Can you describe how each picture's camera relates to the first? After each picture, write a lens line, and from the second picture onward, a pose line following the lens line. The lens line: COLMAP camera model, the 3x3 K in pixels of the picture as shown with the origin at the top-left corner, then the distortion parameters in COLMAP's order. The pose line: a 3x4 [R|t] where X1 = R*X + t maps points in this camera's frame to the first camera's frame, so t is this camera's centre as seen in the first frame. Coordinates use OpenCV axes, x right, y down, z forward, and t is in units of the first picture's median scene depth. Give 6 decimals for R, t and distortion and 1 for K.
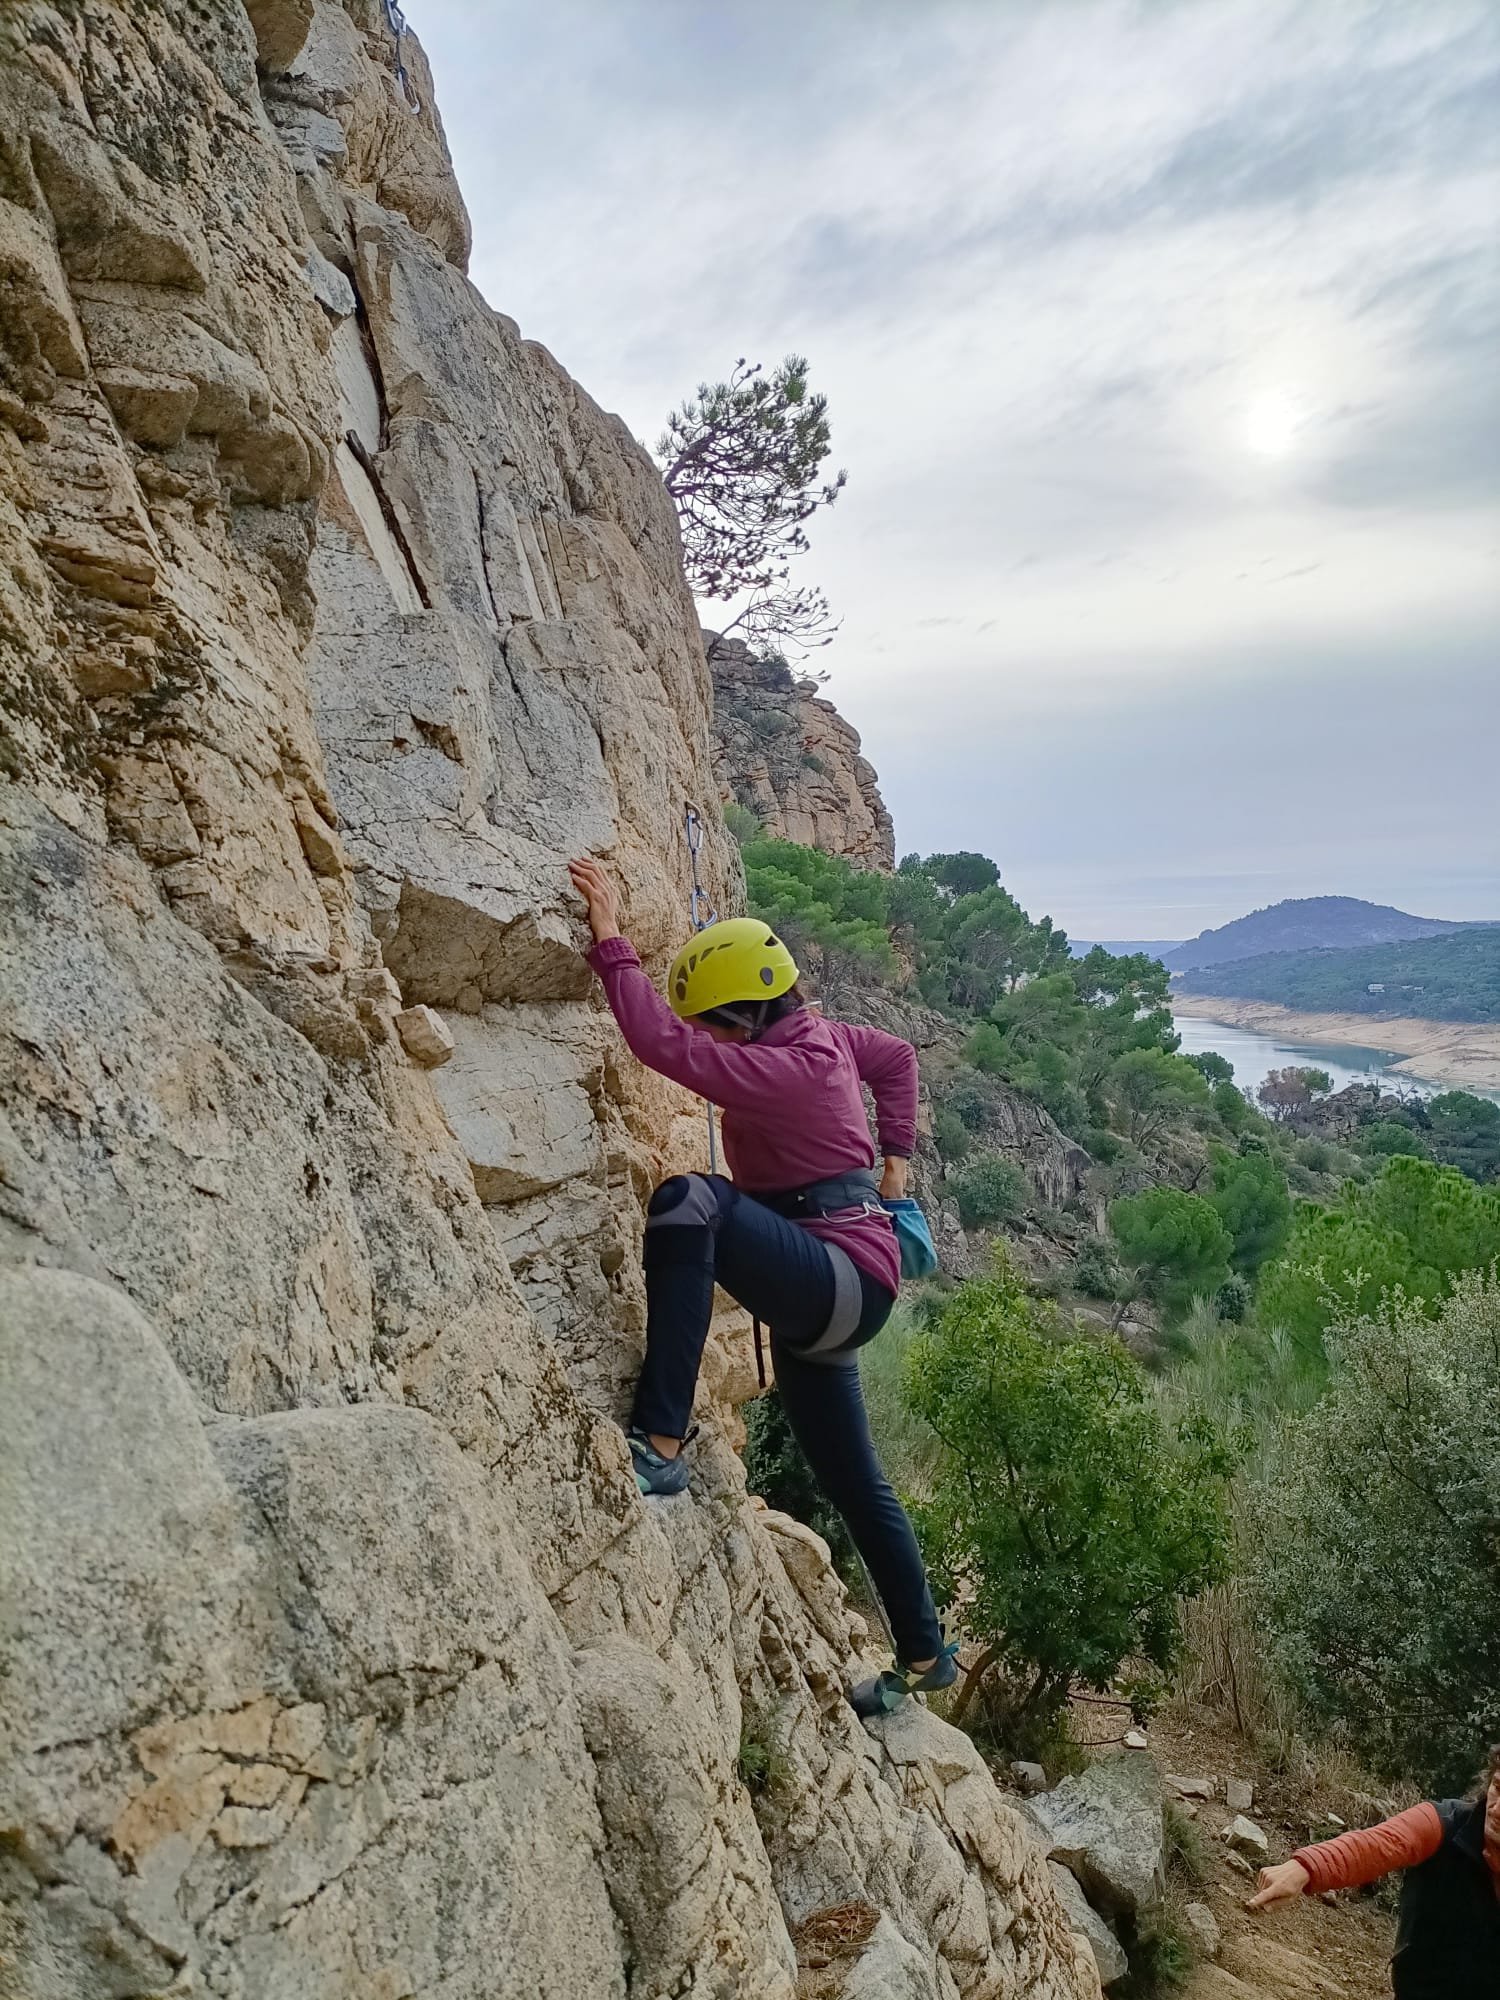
lens RADIAL K [[1484.7, 0, 735.5], [0, 1484.7, 1002.4], [0, 0, 1]] dist [0.082387, -0.111865]
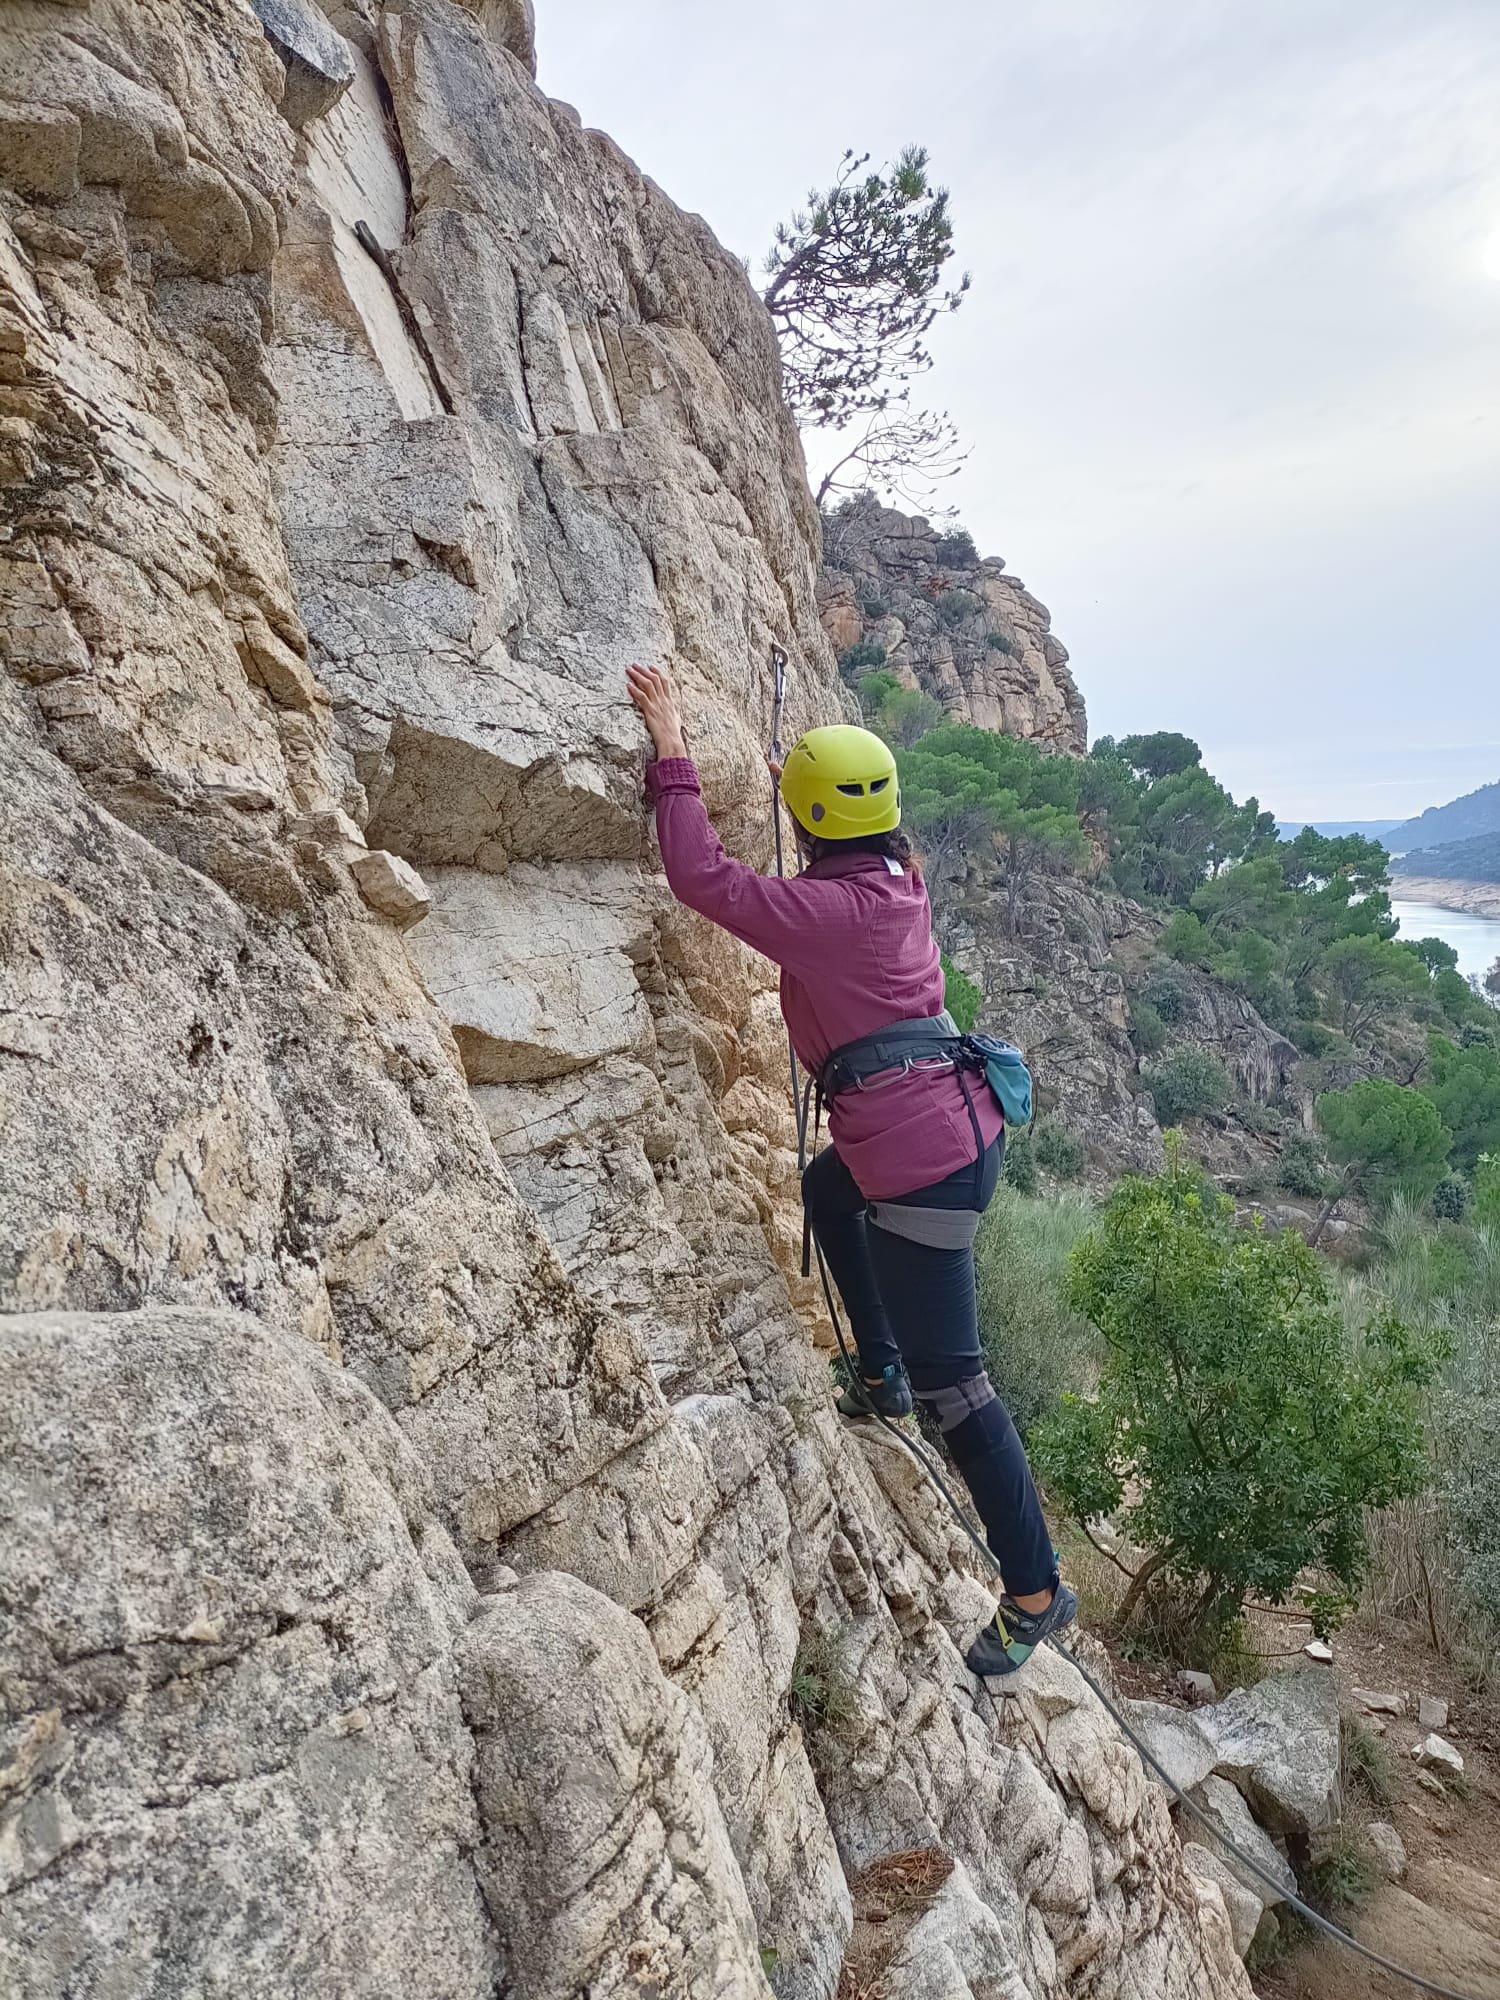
lens RADIAL K [[1484.7, 0, 735.5], [0, 1484.7, 1002.4], [0, 0, 1]] dist [0.082387, -0.111865]
pose [[0.991657, -0.009521, -0.128553, 0.080110], [0.018402, 0.997510, 0.068078, 0.026354], [0.127585, -0.069876, 0.989363, 0.119688]]
